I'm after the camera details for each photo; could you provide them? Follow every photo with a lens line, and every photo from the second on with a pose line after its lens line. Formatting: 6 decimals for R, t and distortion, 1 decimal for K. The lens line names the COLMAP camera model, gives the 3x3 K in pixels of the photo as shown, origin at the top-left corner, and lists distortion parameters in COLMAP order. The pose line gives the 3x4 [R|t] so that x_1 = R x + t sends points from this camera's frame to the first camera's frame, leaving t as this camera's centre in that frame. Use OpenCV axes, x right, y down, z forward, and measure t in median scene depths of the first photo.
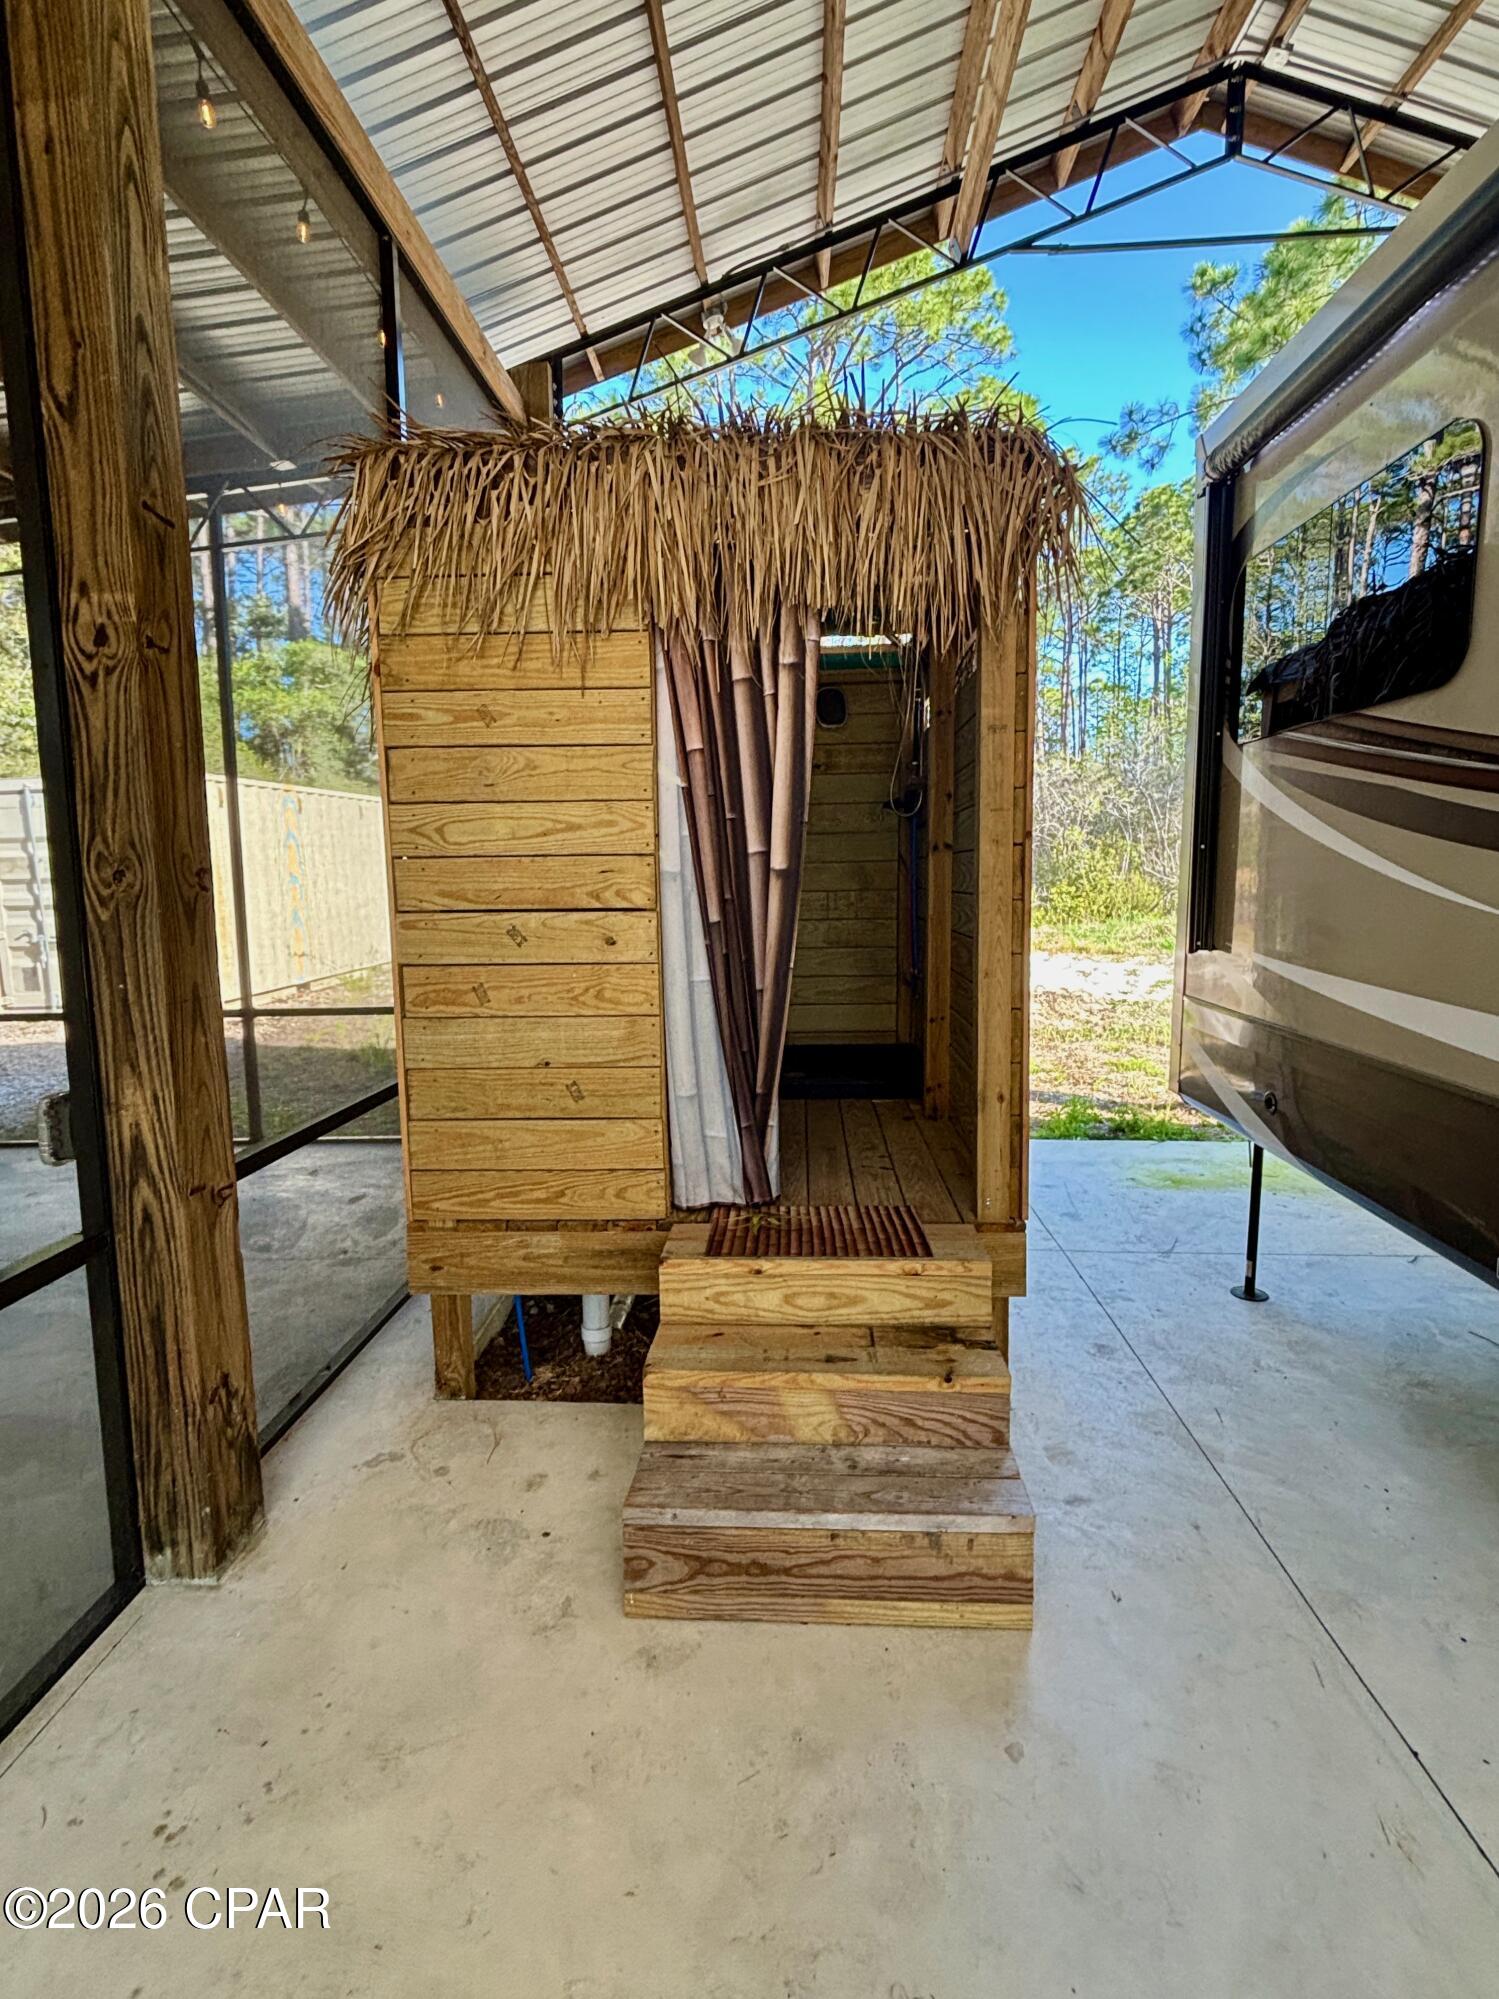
lens RADIAL K [[1012.2, 0, 747.9], [0, 1012.2, 998.6], [0, 0, 1]] dist [-0.000476, -0.000079]
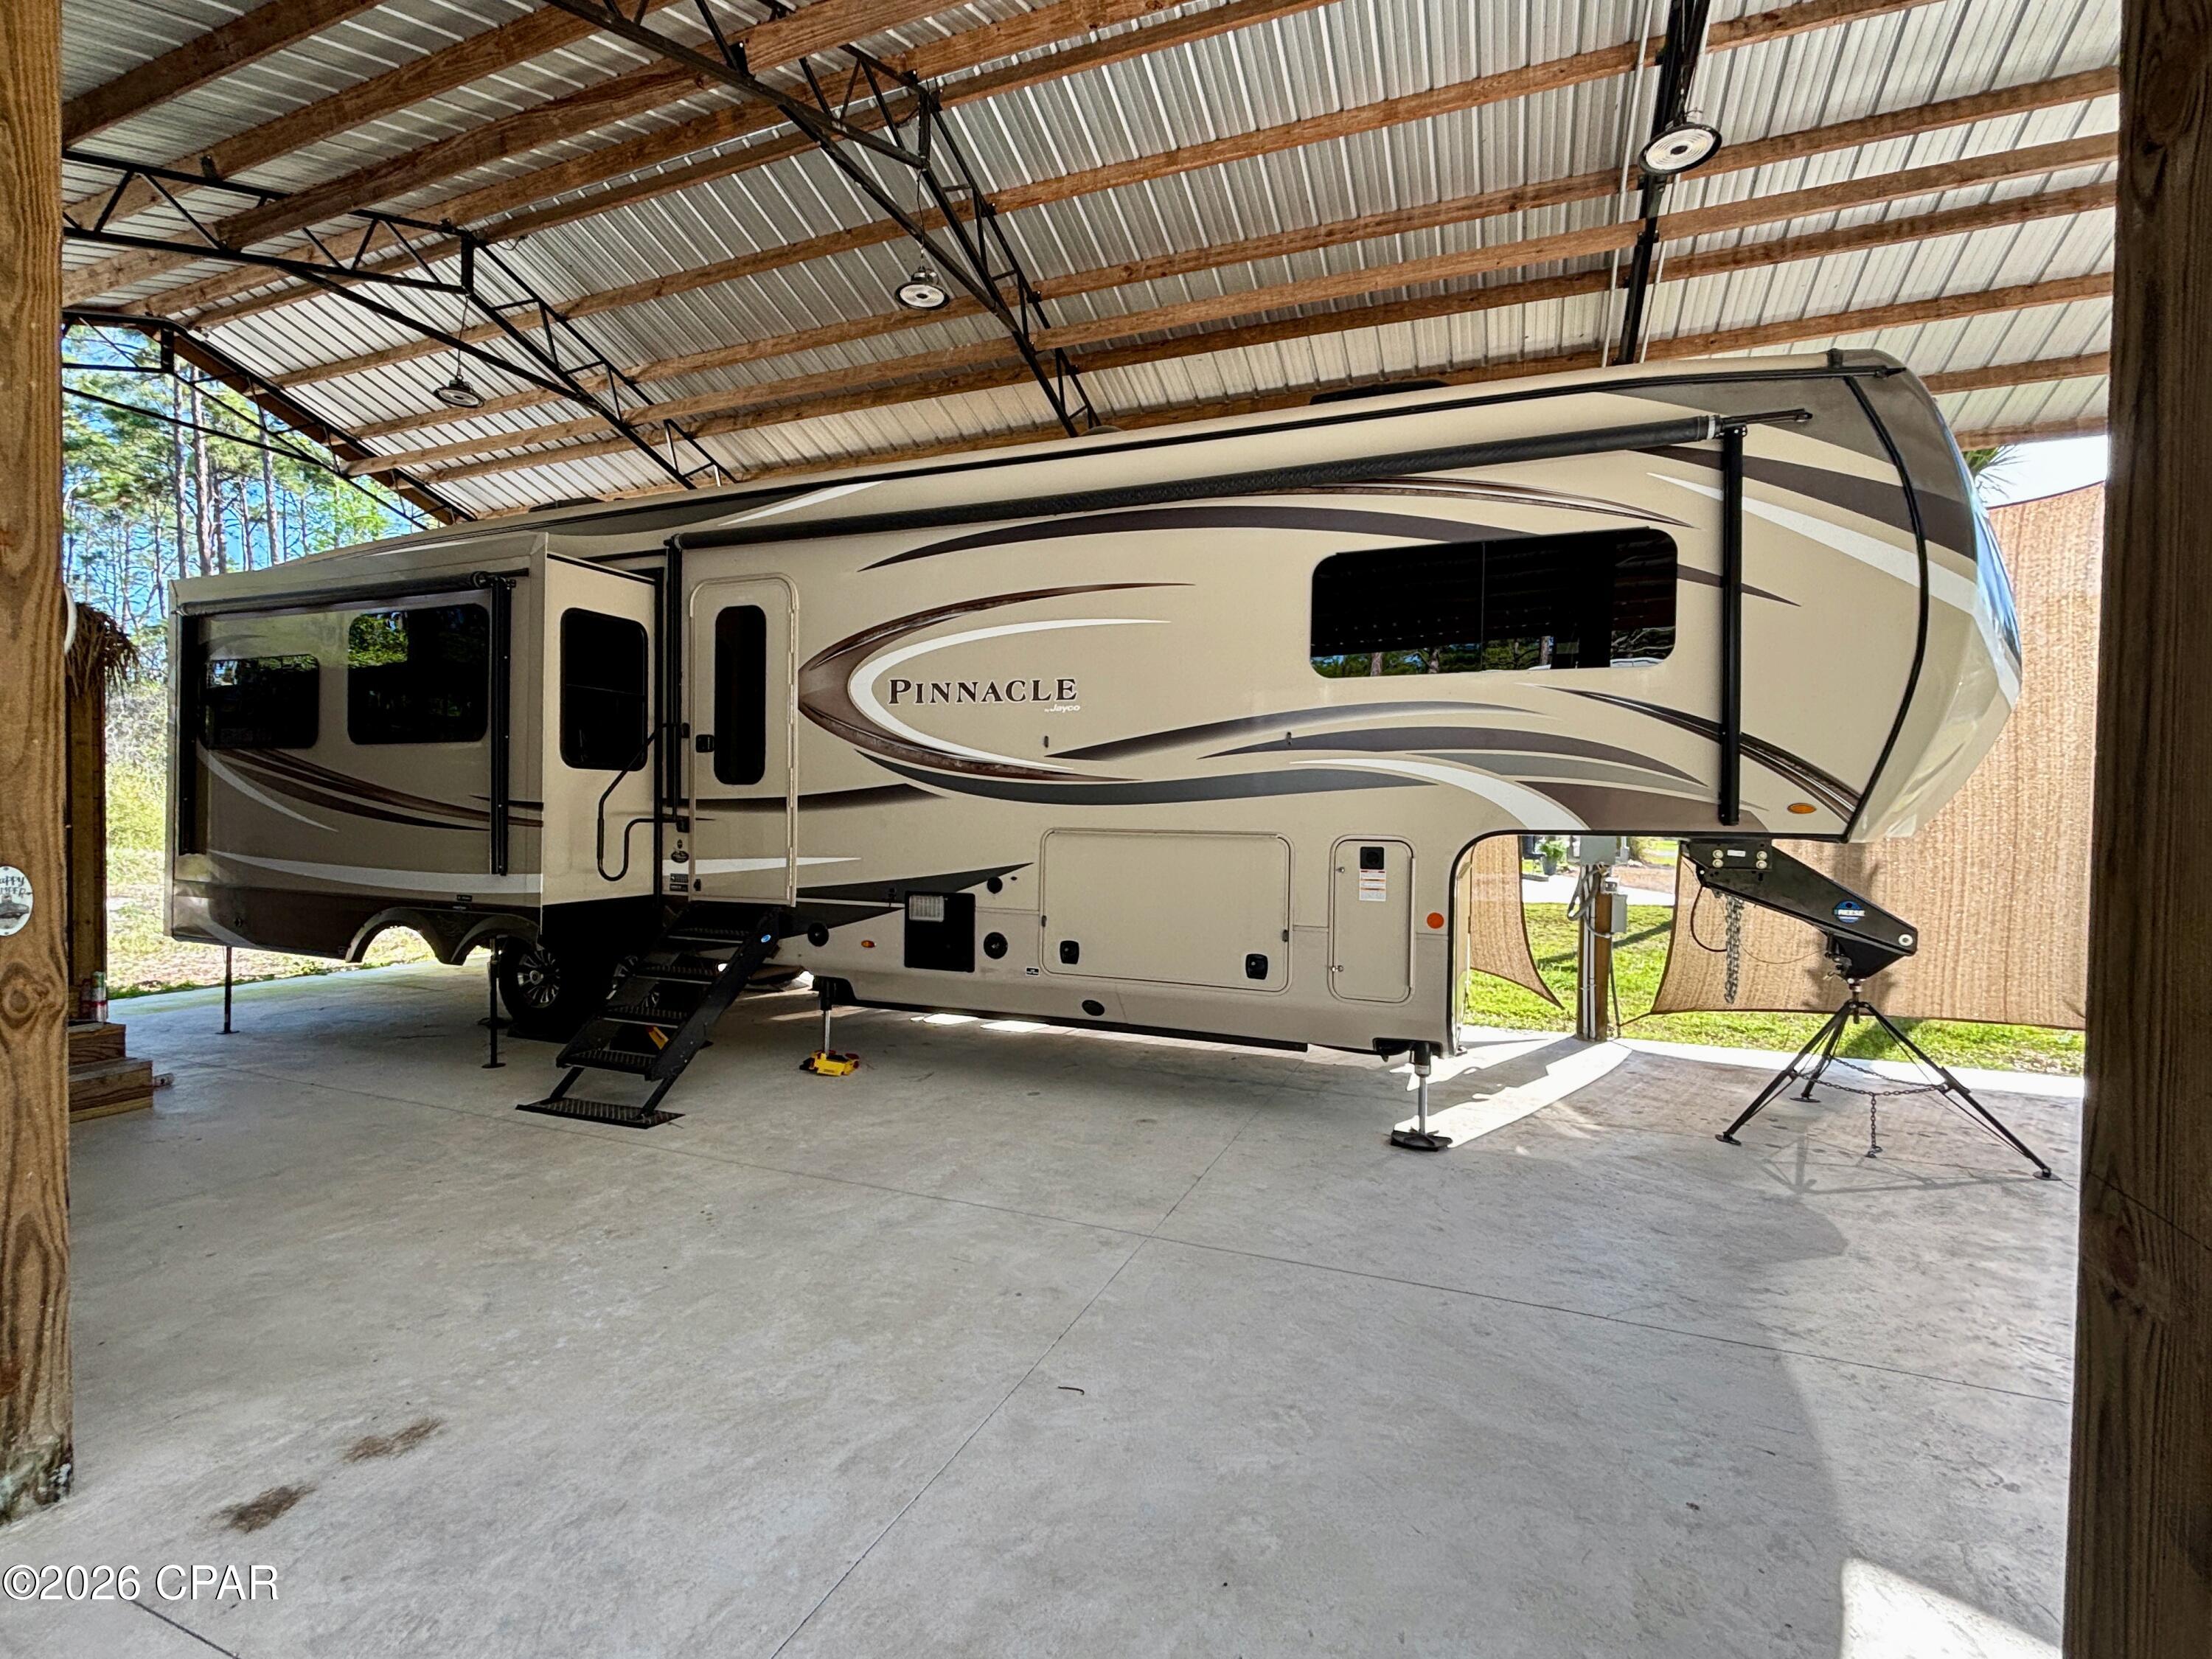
lens RADIAL K [[961.0, 0, 1108.1], [0, 961.0, 832.7], [0, 0, 1]] dist [0.002303, 0.000212]
pose [[0.308456, 0.007619, 0.951208, -0.876310], [0.099849, 0.994184, -0.040342, 0.186458], [-0.945984, 0.107421, 0.305901, -1.418248]]
